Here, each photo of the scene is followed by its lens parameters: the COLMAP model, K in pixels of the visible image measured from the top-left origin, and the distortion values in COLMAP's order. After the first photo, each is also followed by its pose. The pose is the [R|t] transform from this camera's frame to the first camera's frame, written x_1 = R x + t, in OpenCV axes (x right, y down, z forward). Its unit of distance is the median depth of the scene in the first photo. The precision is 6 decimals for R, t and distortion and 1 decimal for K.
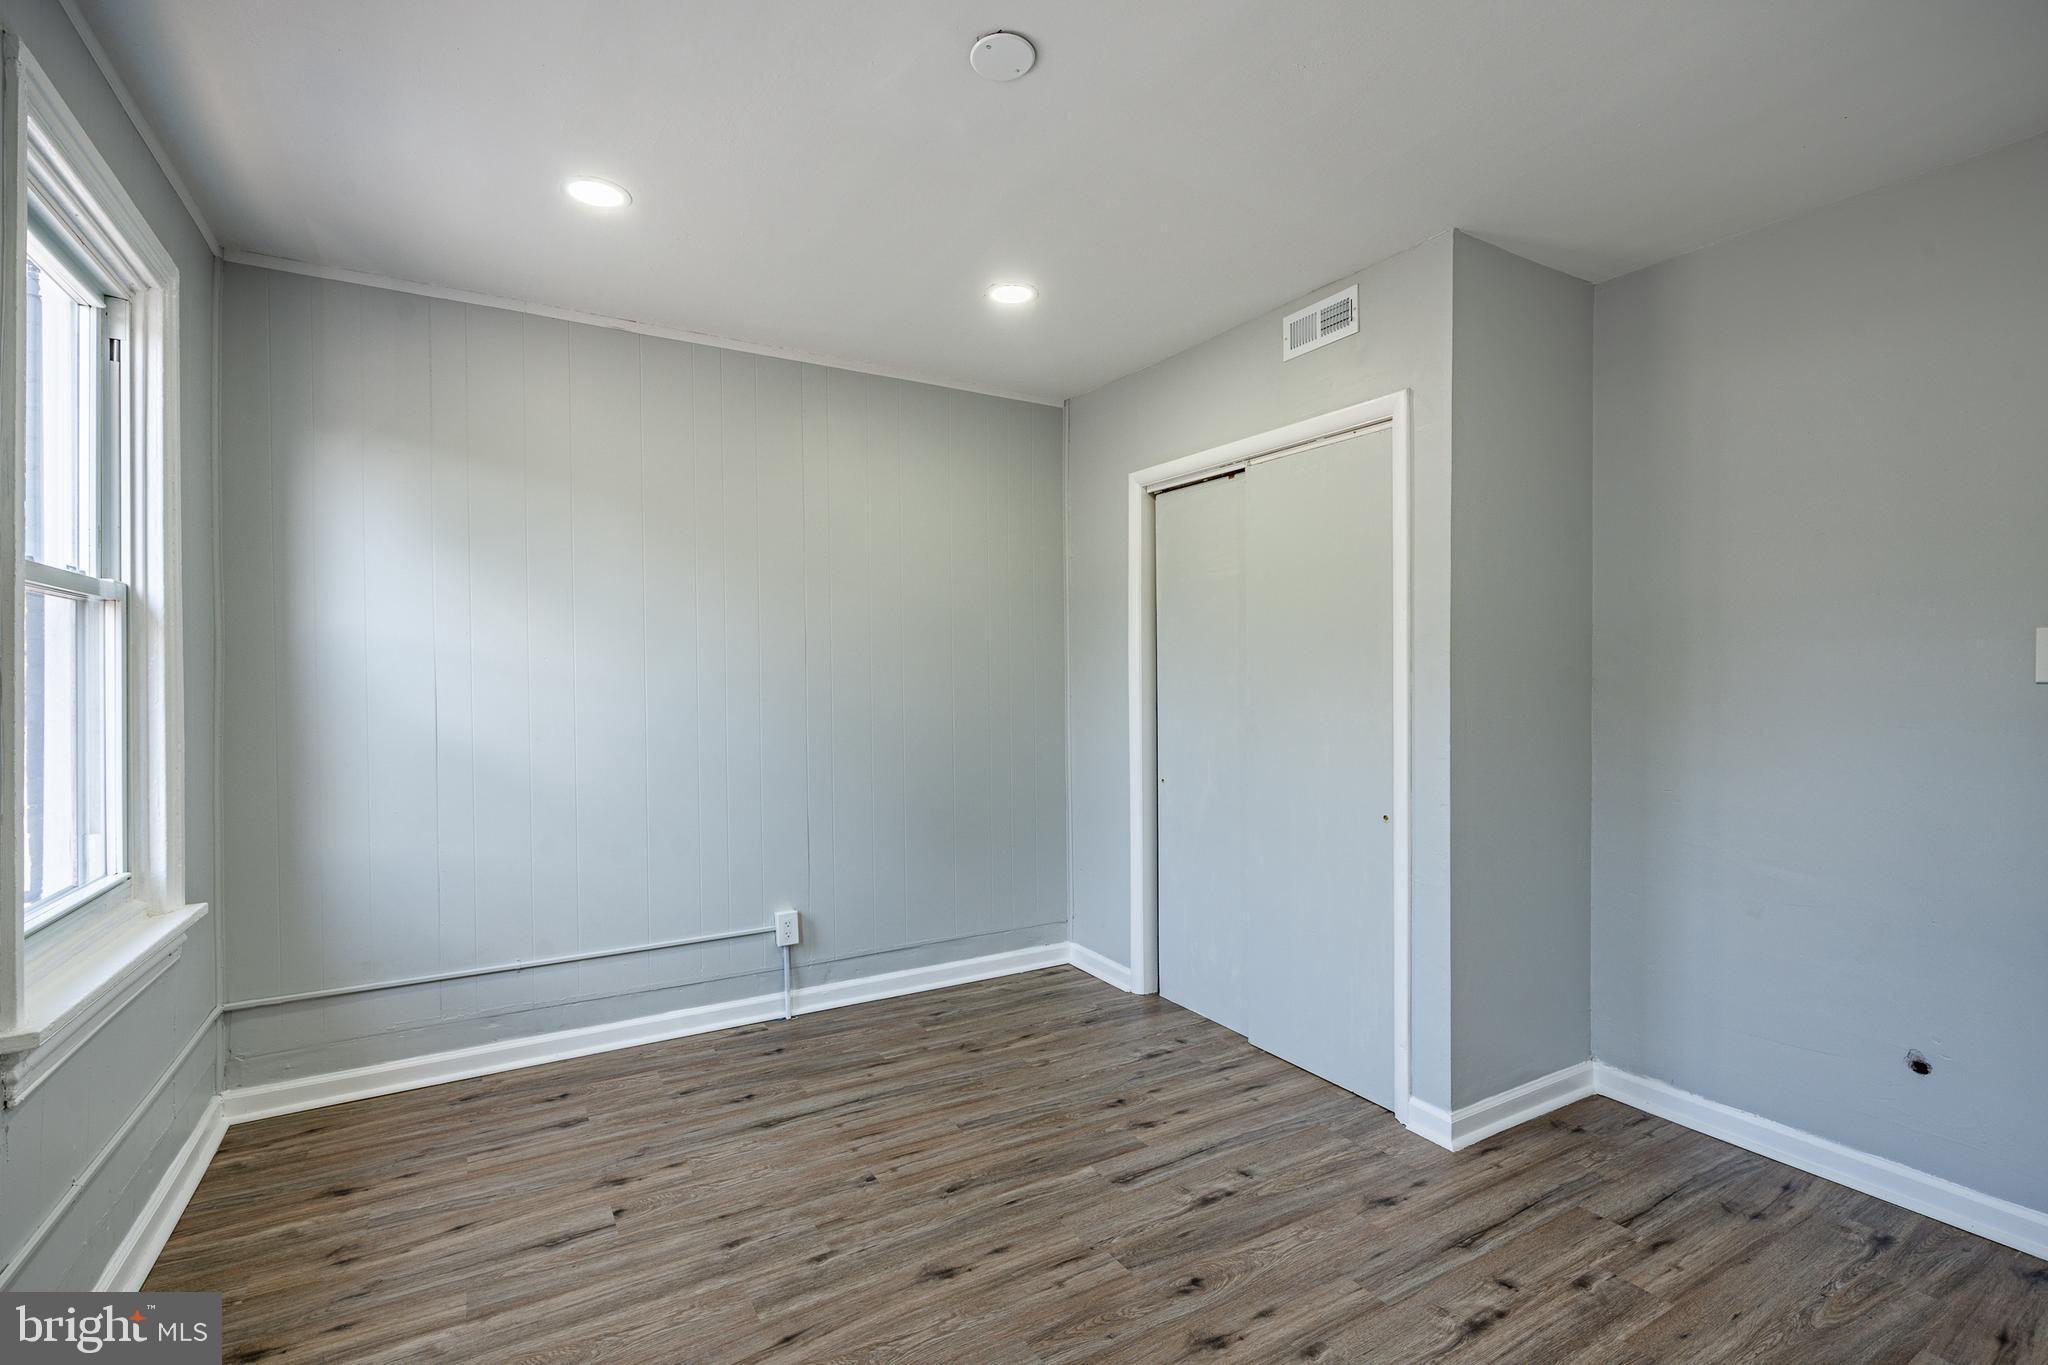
lens RADIAL K [[920.0, 0, 1018.5], [0, 920.0, 684.8], [0, 0, 1]] dist [0.002875, 0.000183]
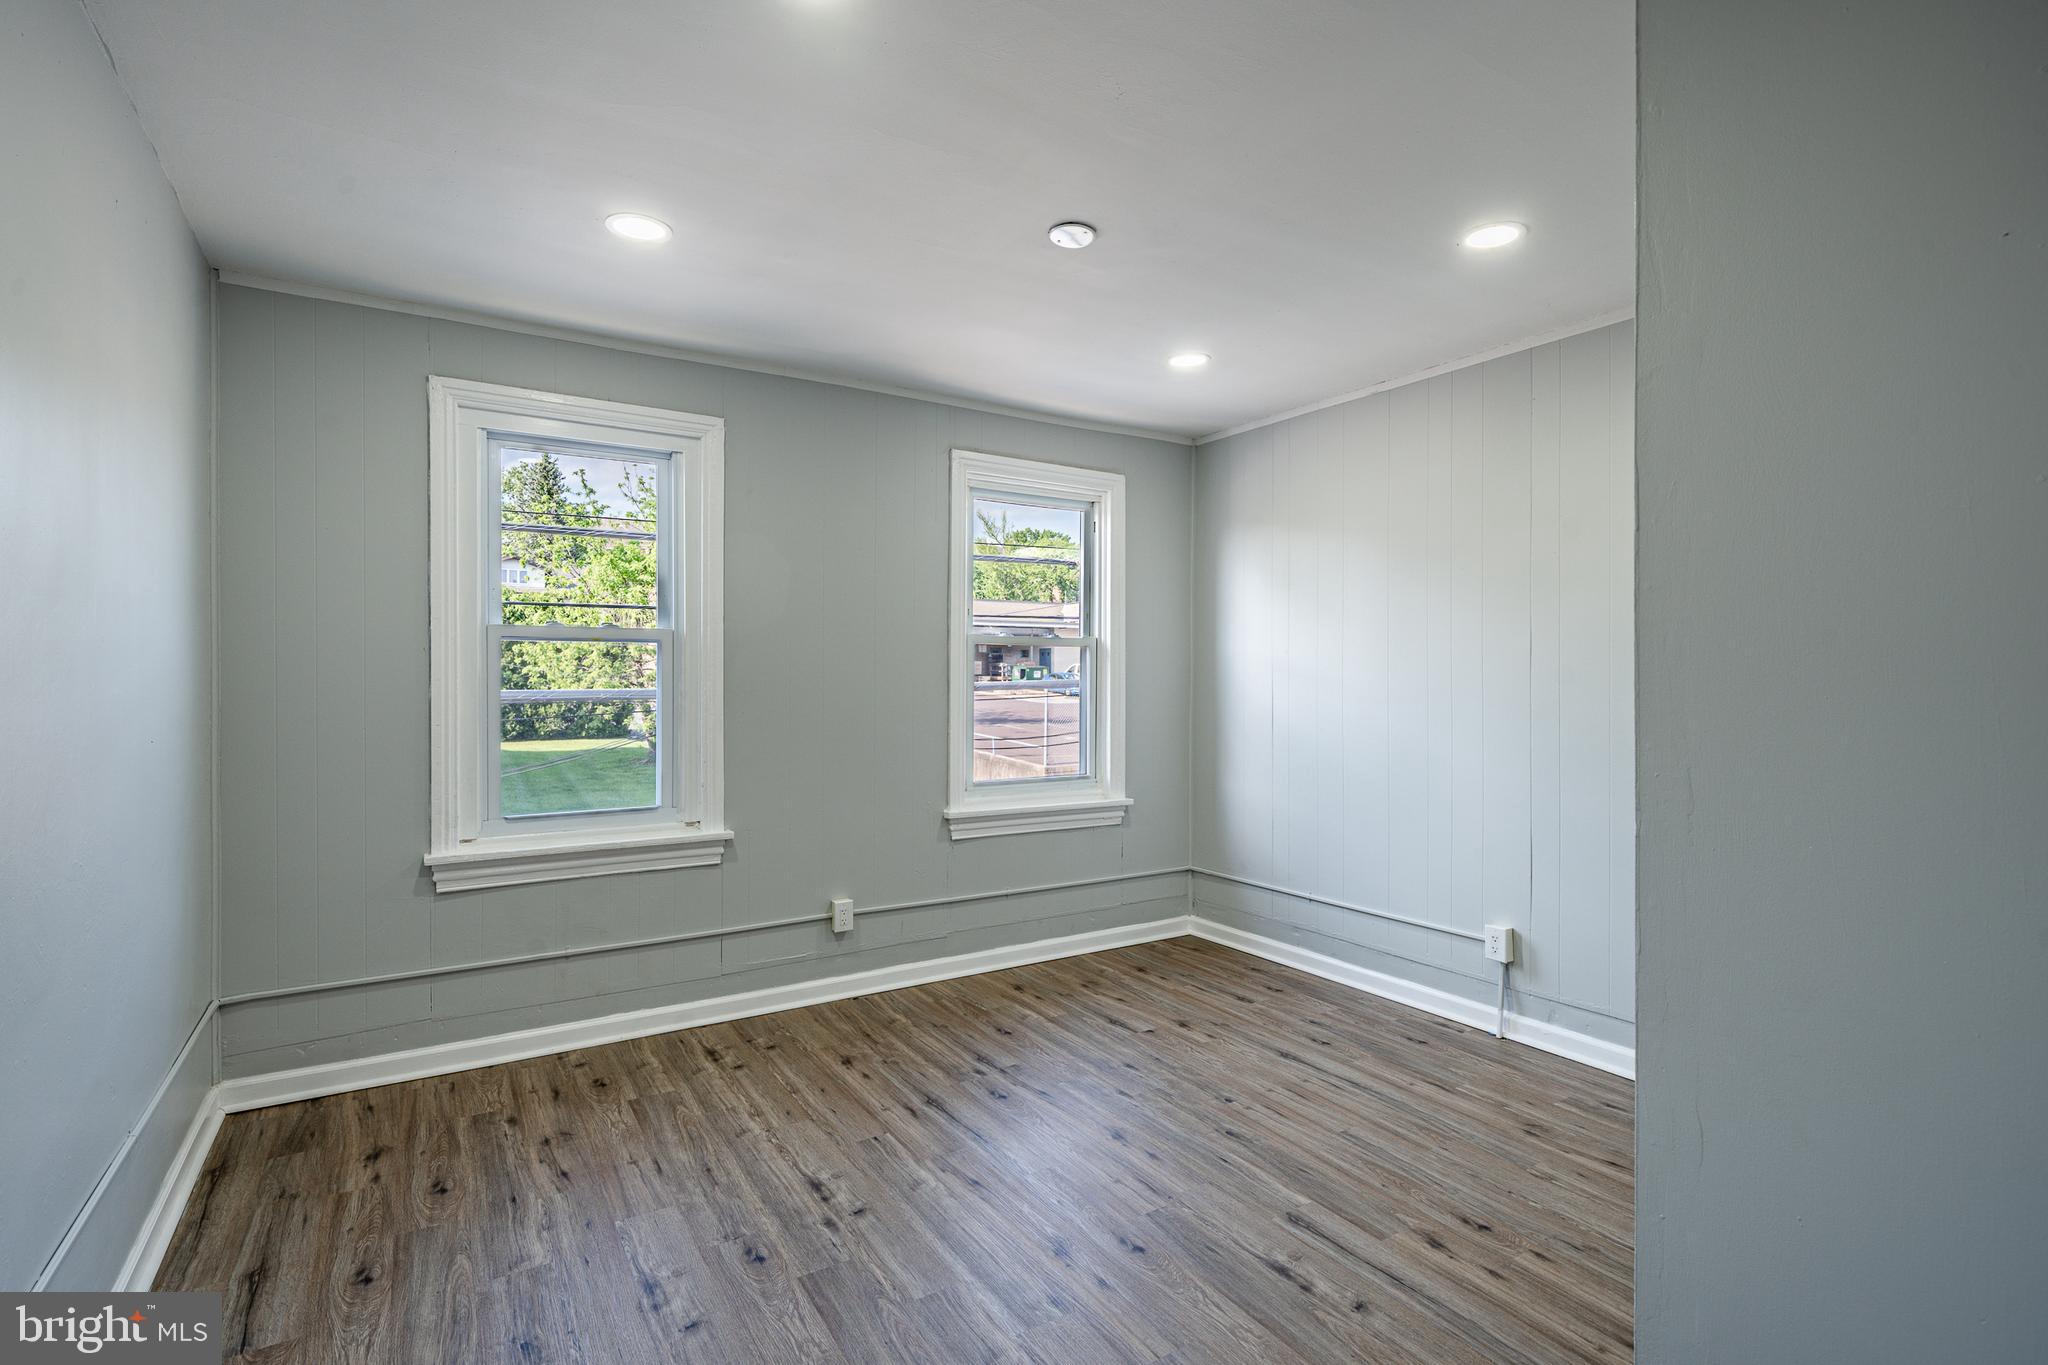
lens RADIAL K [[953.4, 0, 1008.6], [0, 953.4, 676.7], [0, 0, 1]] dist [0.001098, 0.000035]
pose [[0.024272, 0.000383, -0.999705, 0.962804], [-0.006817, 0.999977, 0.000218, -0.015397], [0.999682, 0.006809, 0.024274, 0.602365]]
